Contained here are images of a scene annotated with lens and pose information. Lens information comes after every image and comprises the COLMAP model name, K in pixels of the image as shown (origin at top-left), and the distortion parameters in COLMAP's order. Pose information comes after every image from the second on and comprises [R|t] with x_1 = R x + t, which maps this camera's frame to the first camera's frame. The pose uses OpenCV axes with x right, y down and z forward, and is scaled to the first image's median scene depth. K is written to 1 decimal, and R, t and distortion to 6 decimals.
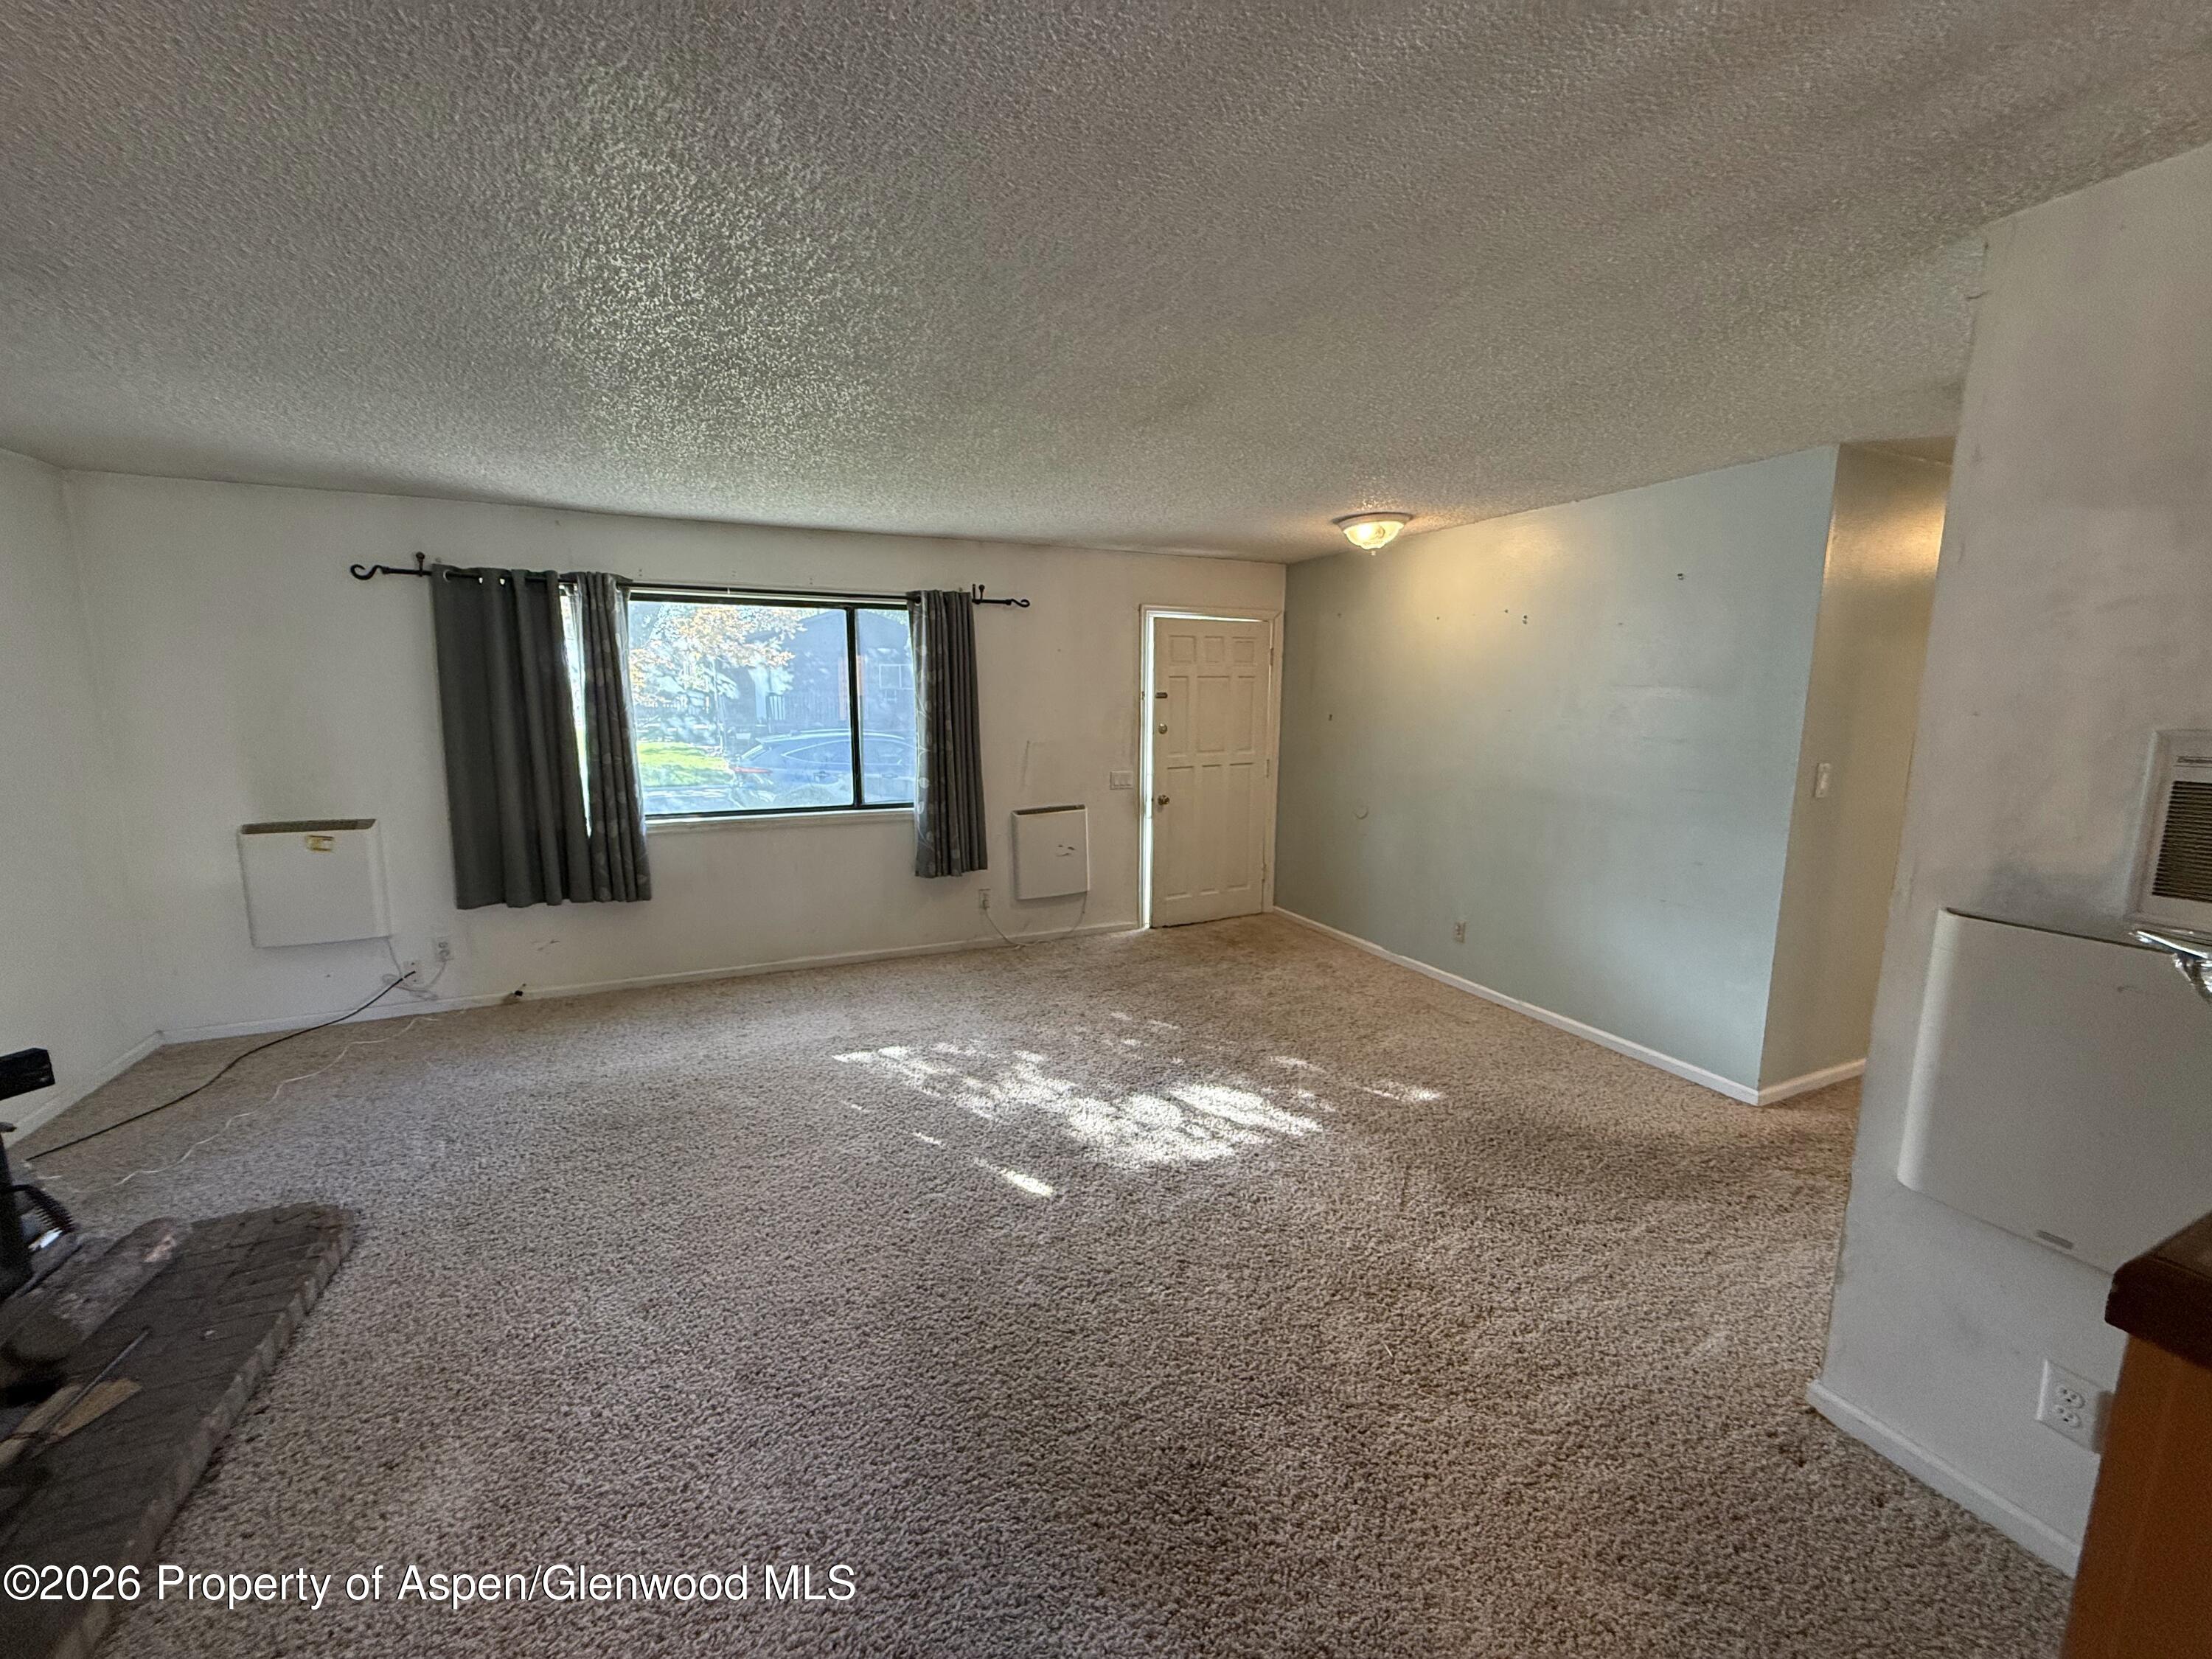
lens RADIAL K [[878.4, 0, 1101.2], [0, 878.4, 821.8], [0, 0, 1]] dist [-0.000263, 0.000198]
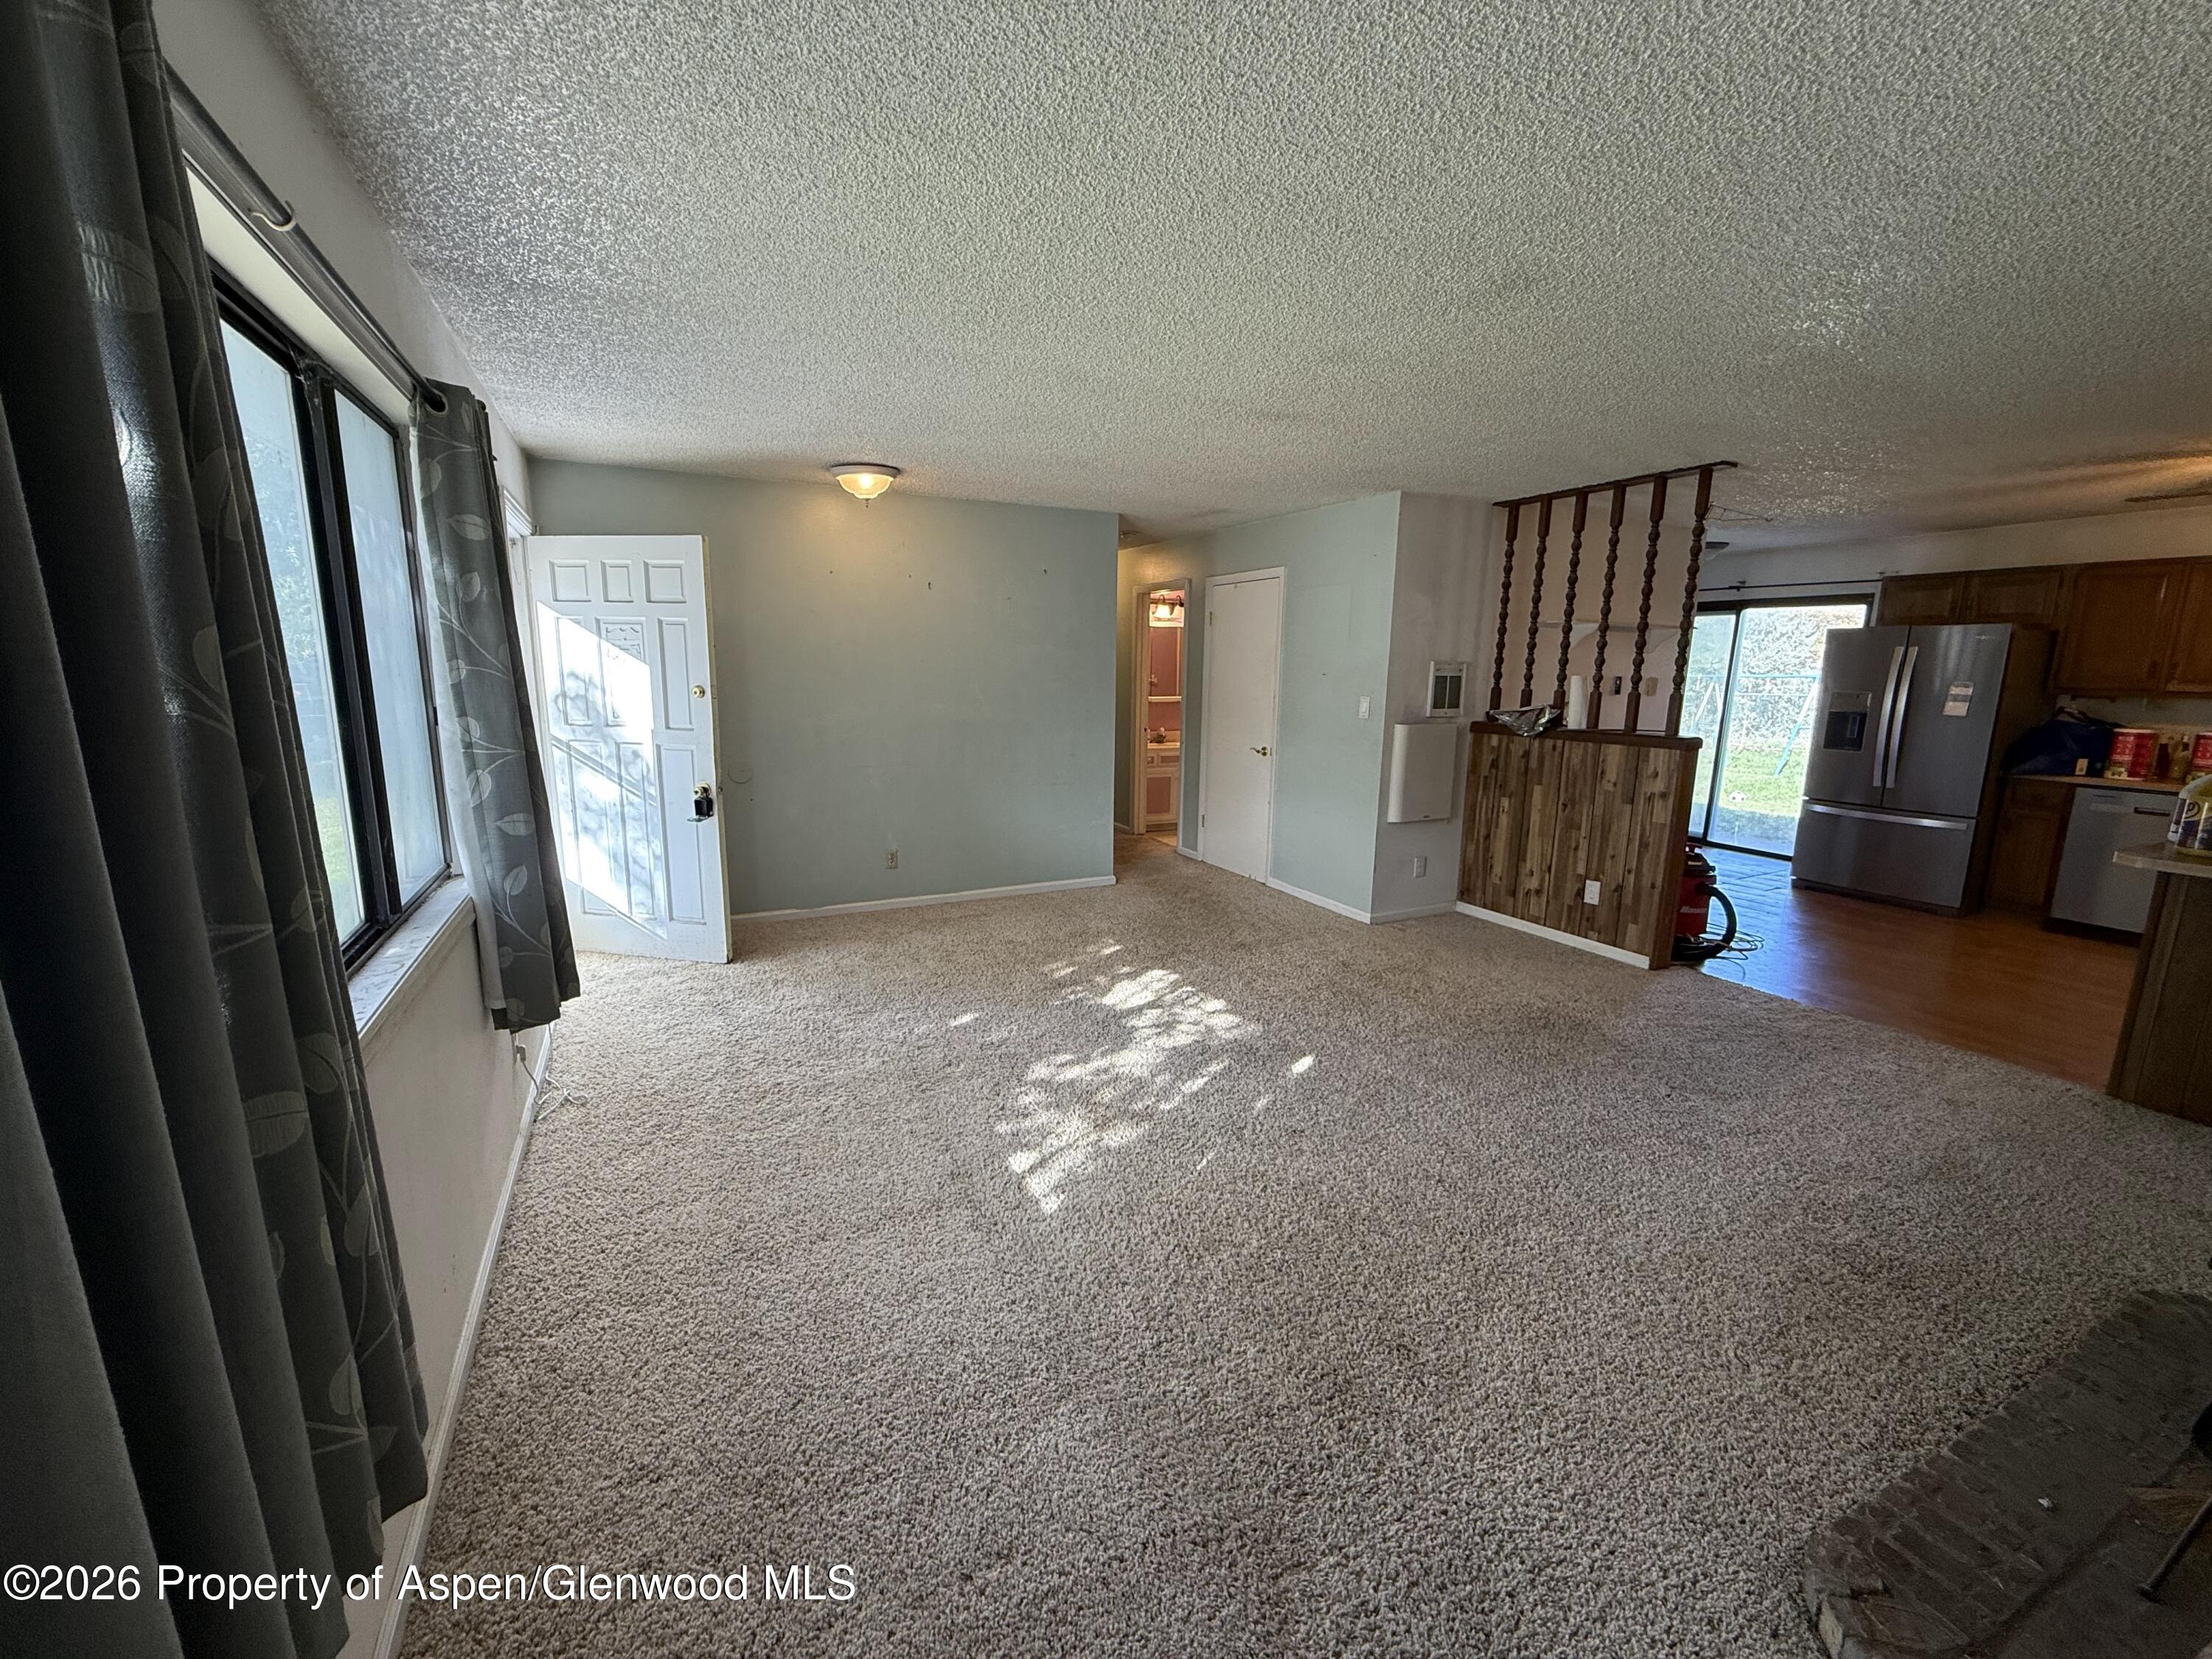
lens RADIAL K [[878.4, 0, 1101.2], [0, 878.4, 837.0], [0, 0, 1]] dist [-0.000263, 0.000198]
pose [[-0.031046, -0.198928, 0.979522, -0.740661], [0.136185, 0.970014, 0.201313, -0.099119], [-0.990197, 0.139647, -0.003024, 0.775953]]
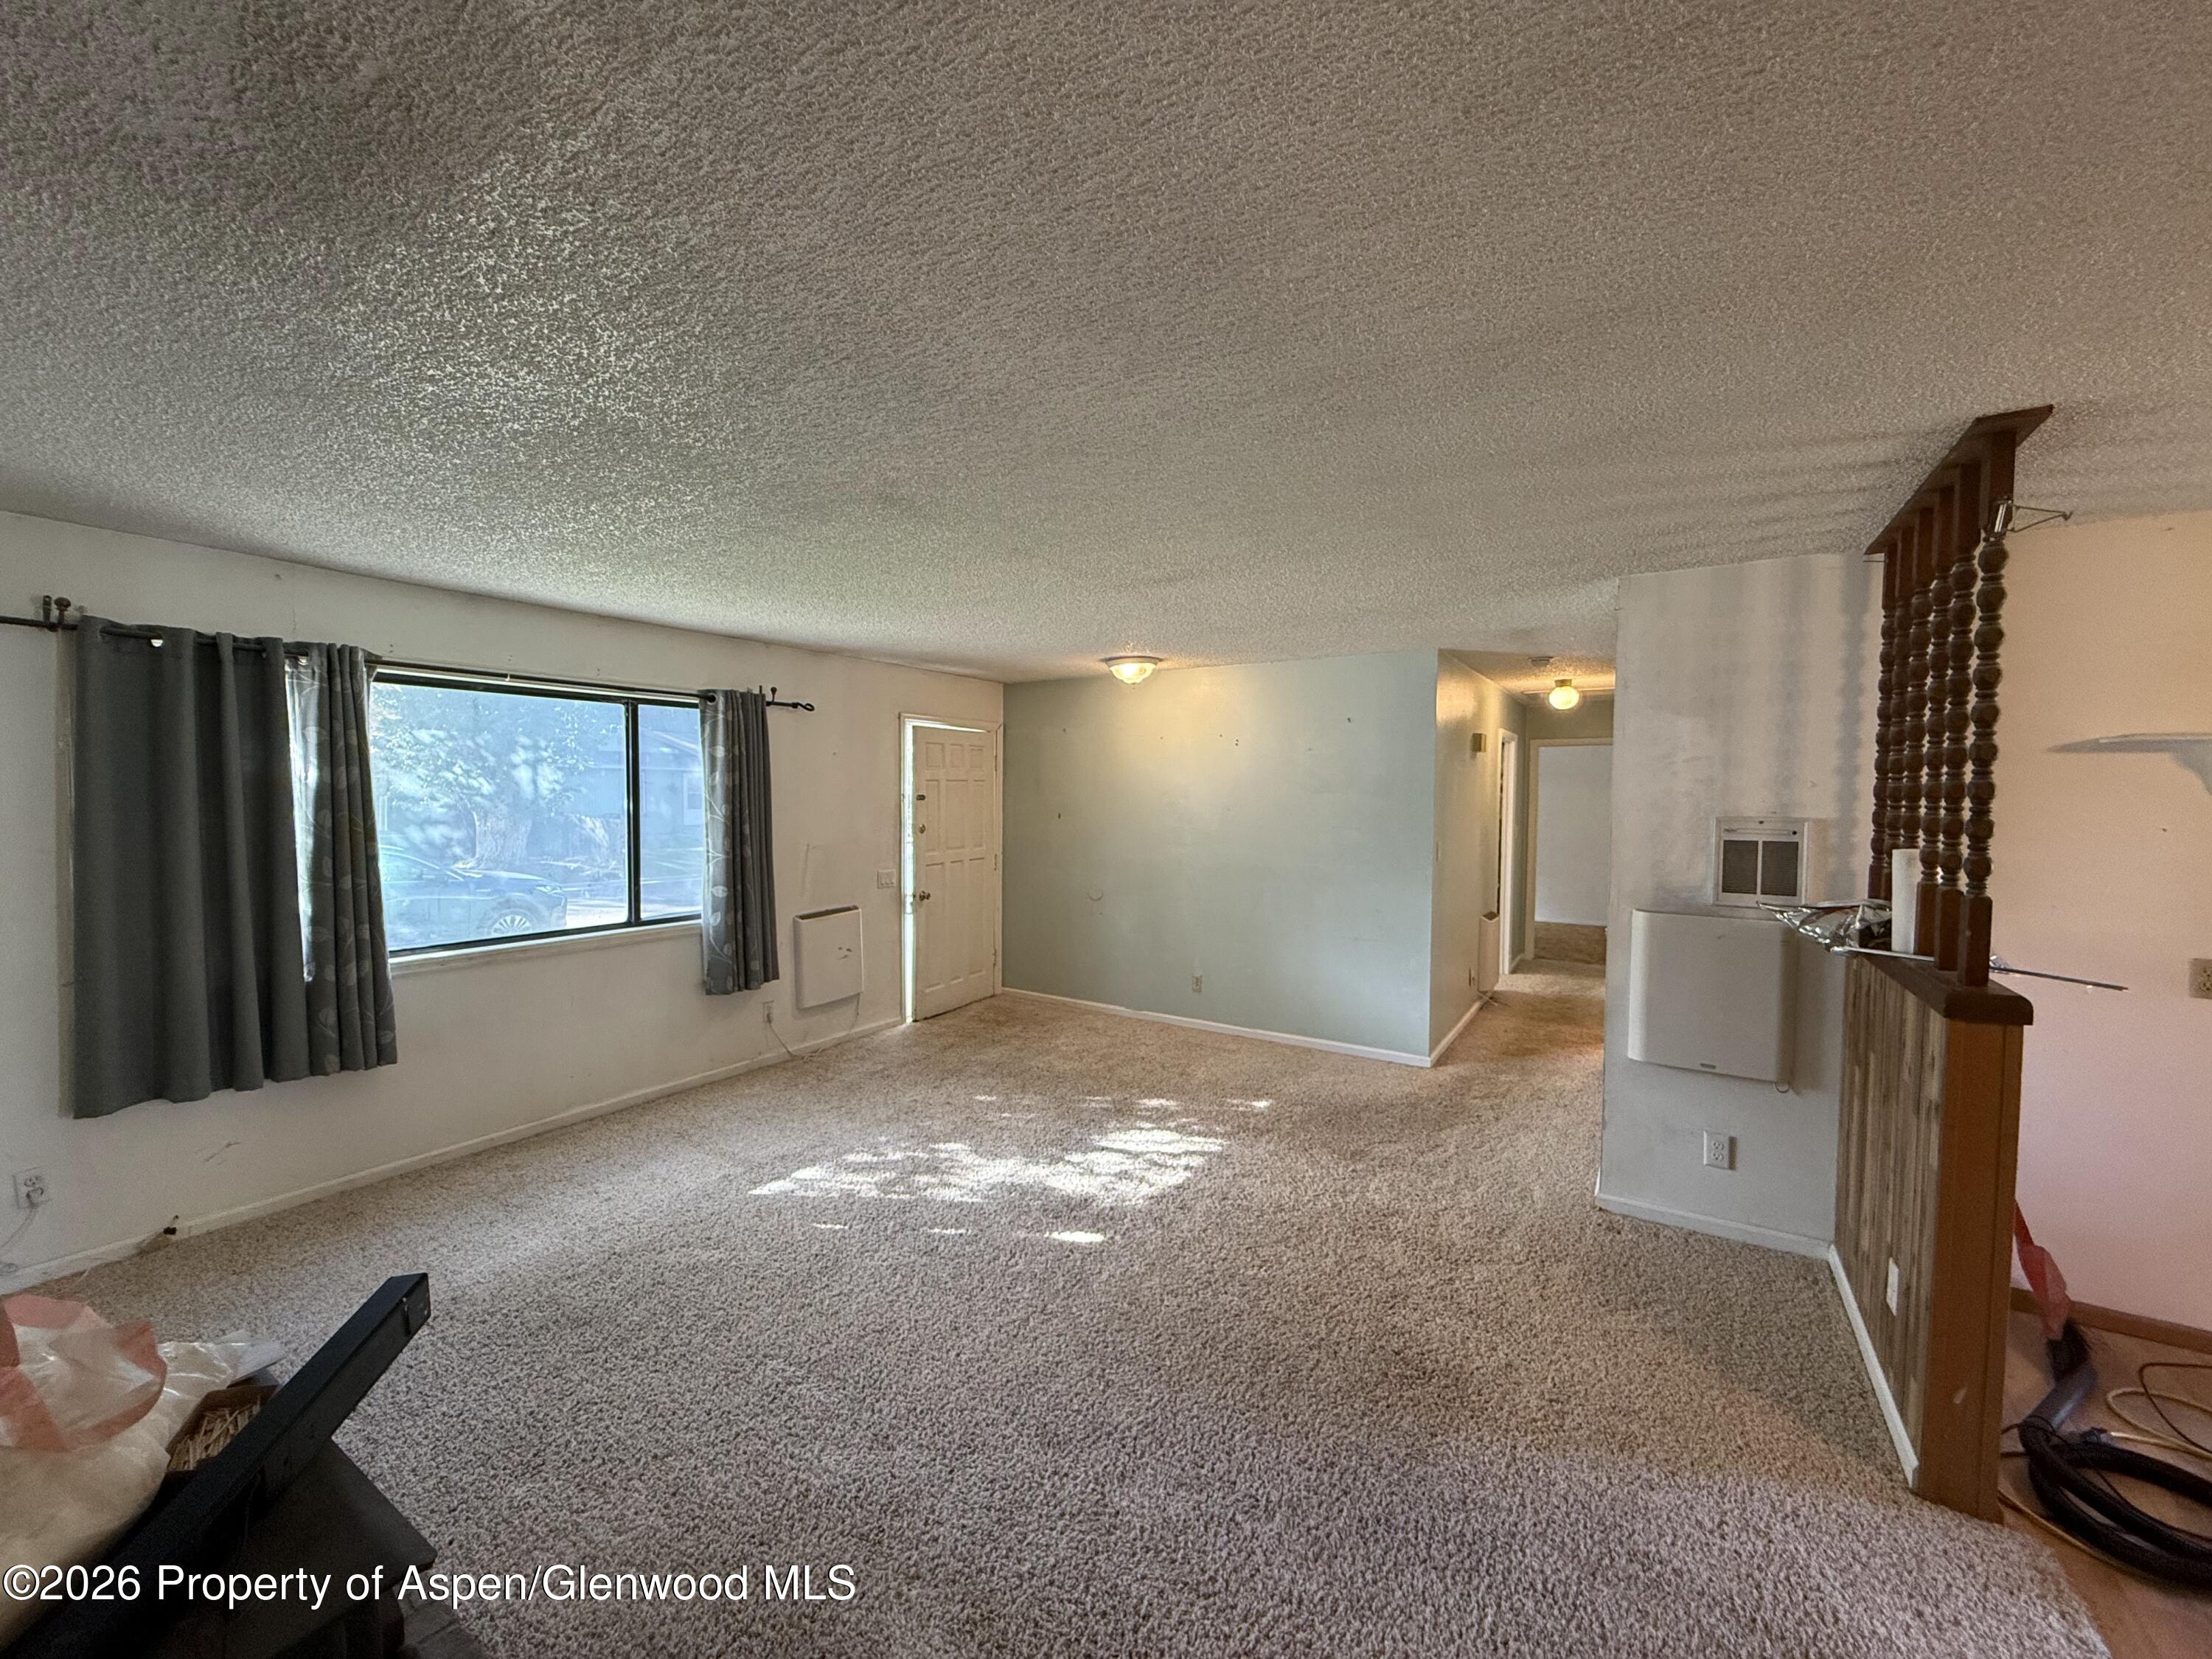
lens RADIAL K [[878.4, 0, 1098.1], [0, 878.4, 818.9], [0, 0, 1]] dist [-0.000263, 0.000198]
pose [[0.838417, -0.015569, 0.544807, -0.415376], [0.077326, 0.992879, -0.090625, -0.006156], [-0.539516, 0.118109, 0.833650, -0.000326]]
